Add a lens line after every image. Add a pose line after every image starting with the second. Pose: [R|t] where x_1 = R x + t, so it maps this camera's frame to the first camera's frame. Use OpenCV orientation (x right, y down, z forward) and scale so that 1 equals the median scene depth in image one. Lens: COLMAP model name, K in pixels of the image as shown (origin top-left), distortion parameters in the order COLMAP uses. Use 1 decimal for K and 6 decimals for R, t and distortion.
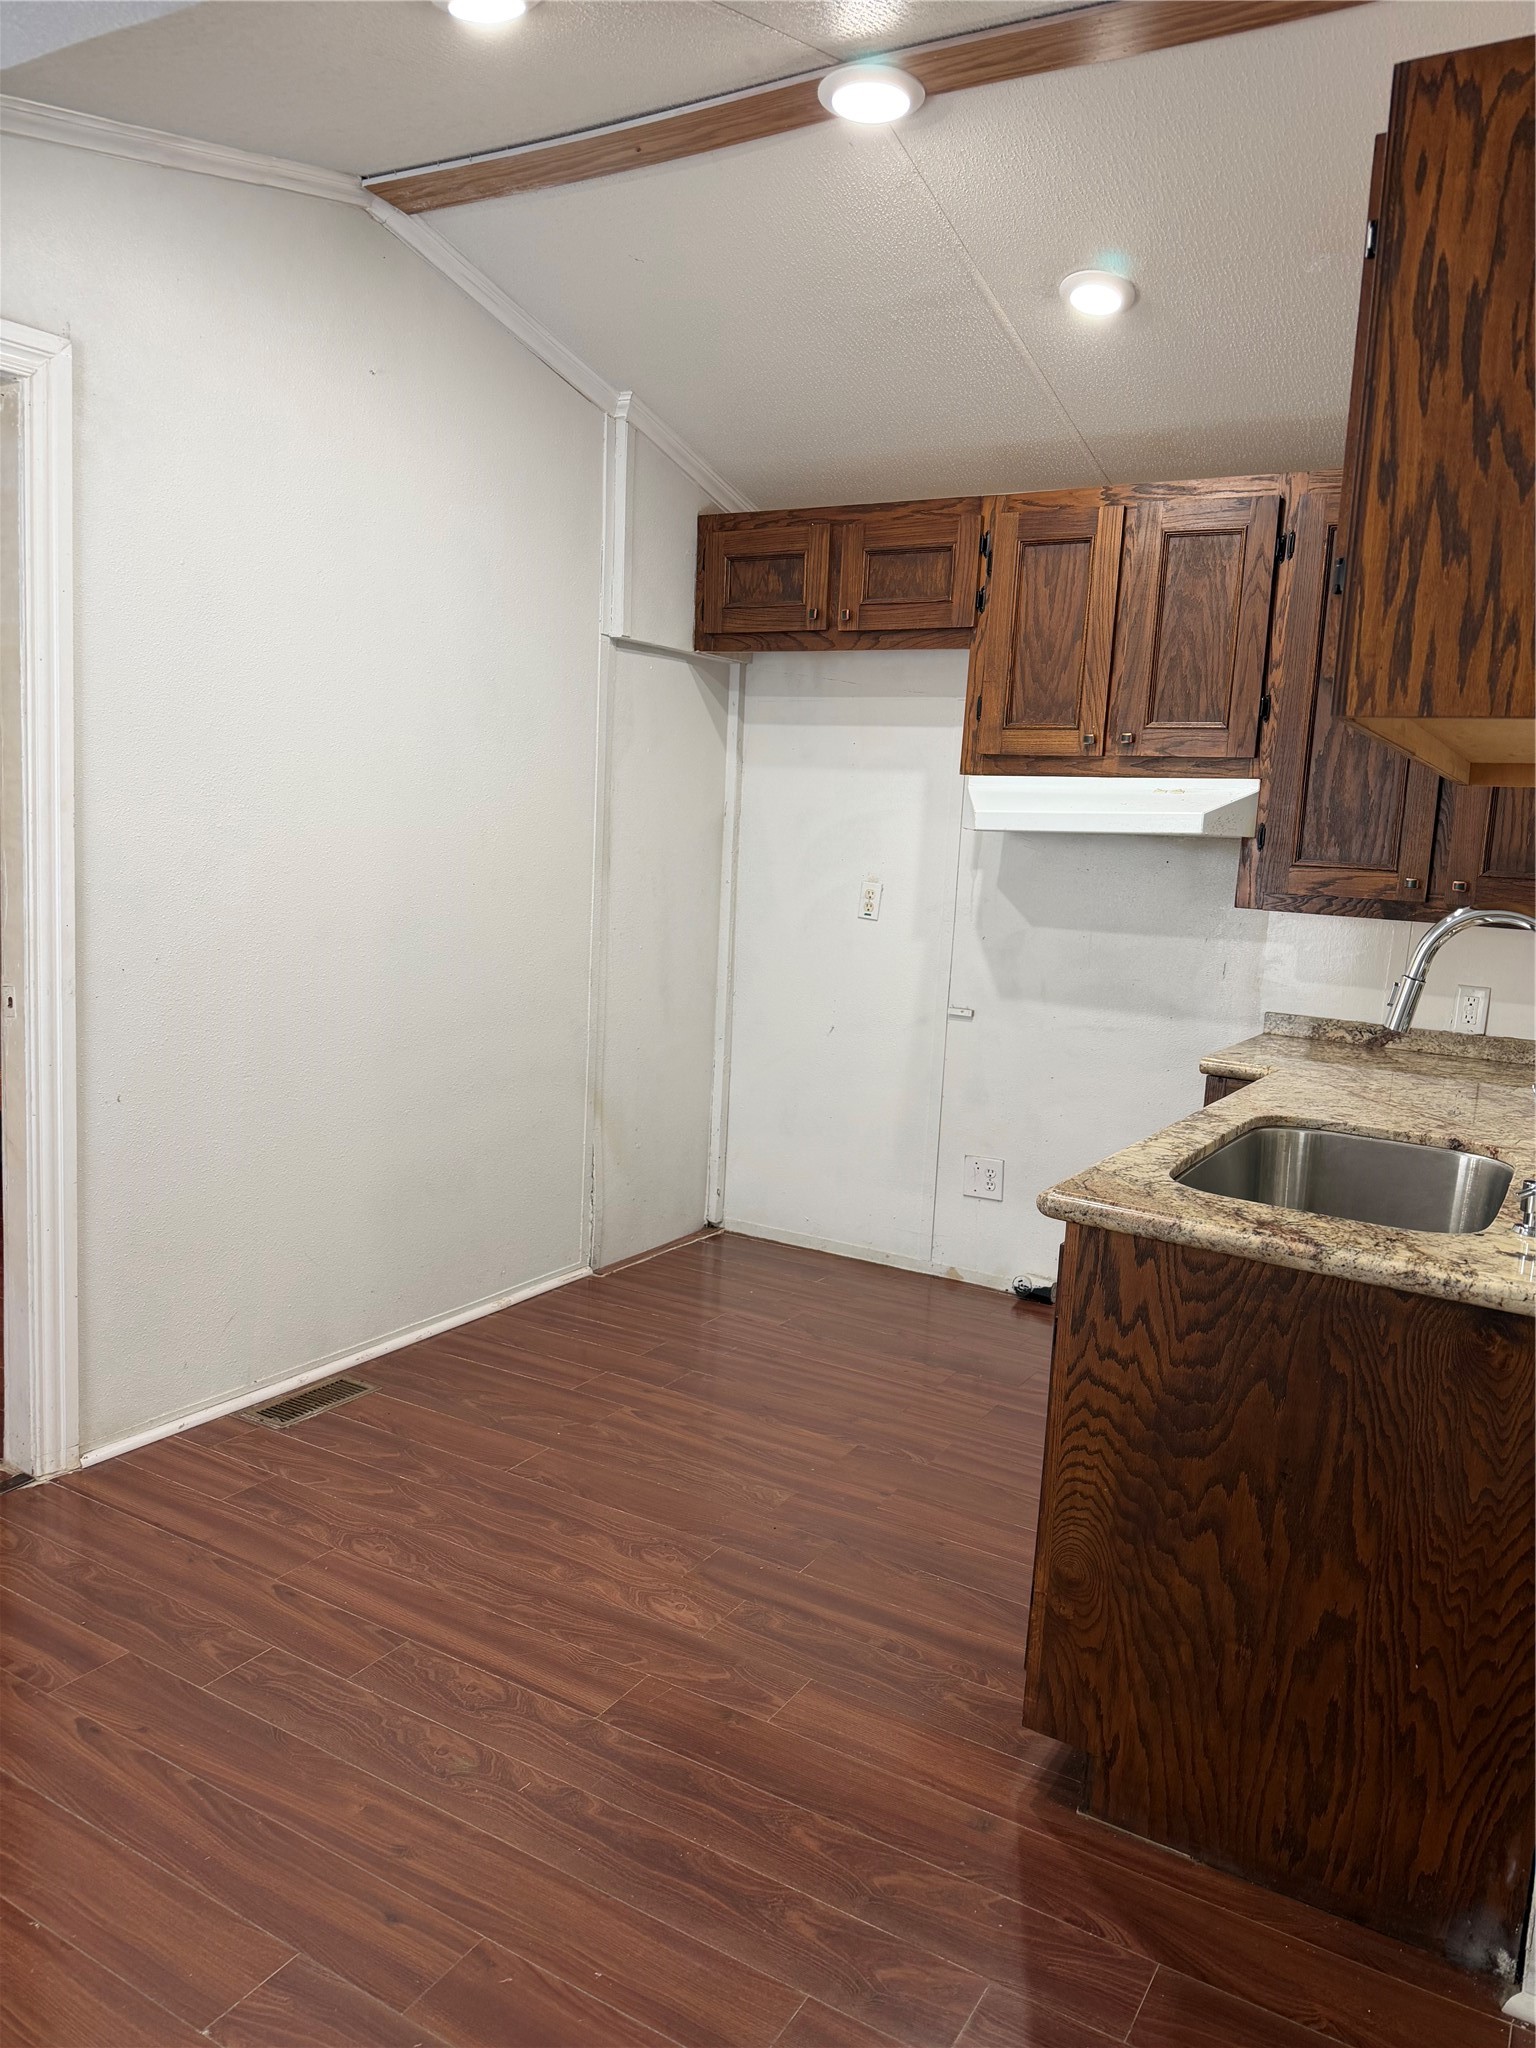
lens RADIAL K [[1469.7, 0, 739.1], [0, 1469.7, 995.0], [0, 0, 1]] dist [0.133070, -0.237589]
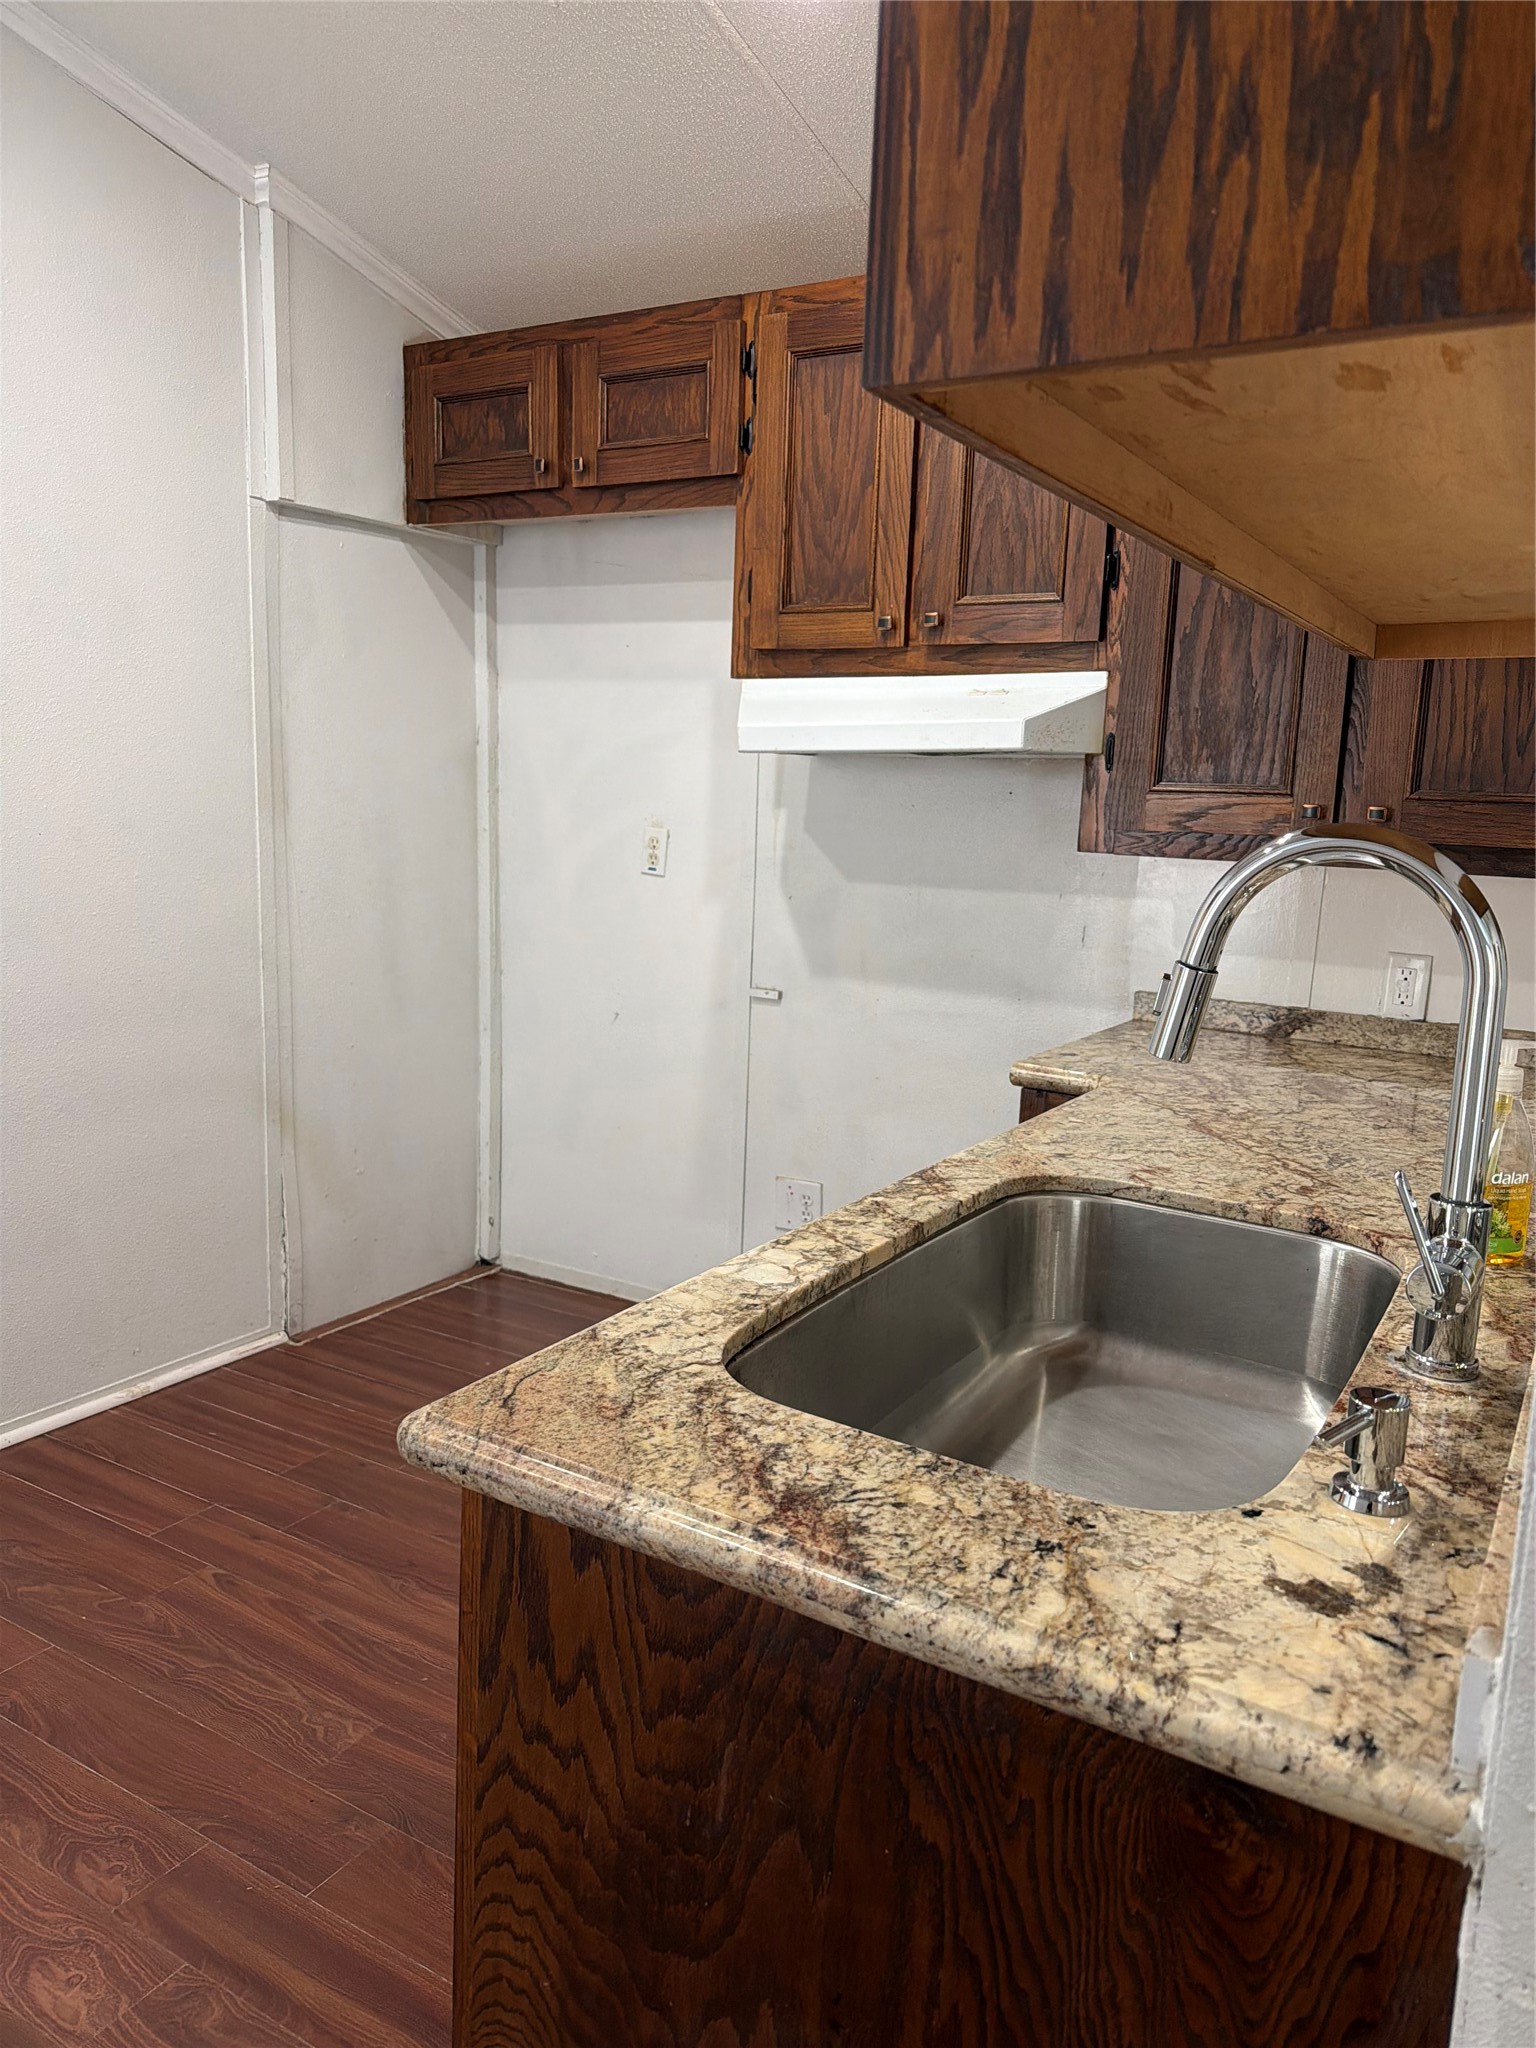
lens RADIAL K [[1415.4, 0, 775.6], [0, 1415.4, 995.7], [0, 0, 1]] dist [0.064979, -0.085401]
pose [[0.999736, -0.015385, -0.017076, 0.197154], [0.015920, 0.999373, 0.031634, -0.012577], [0.016578, -0.031898, 0.999354, 0.304425]]
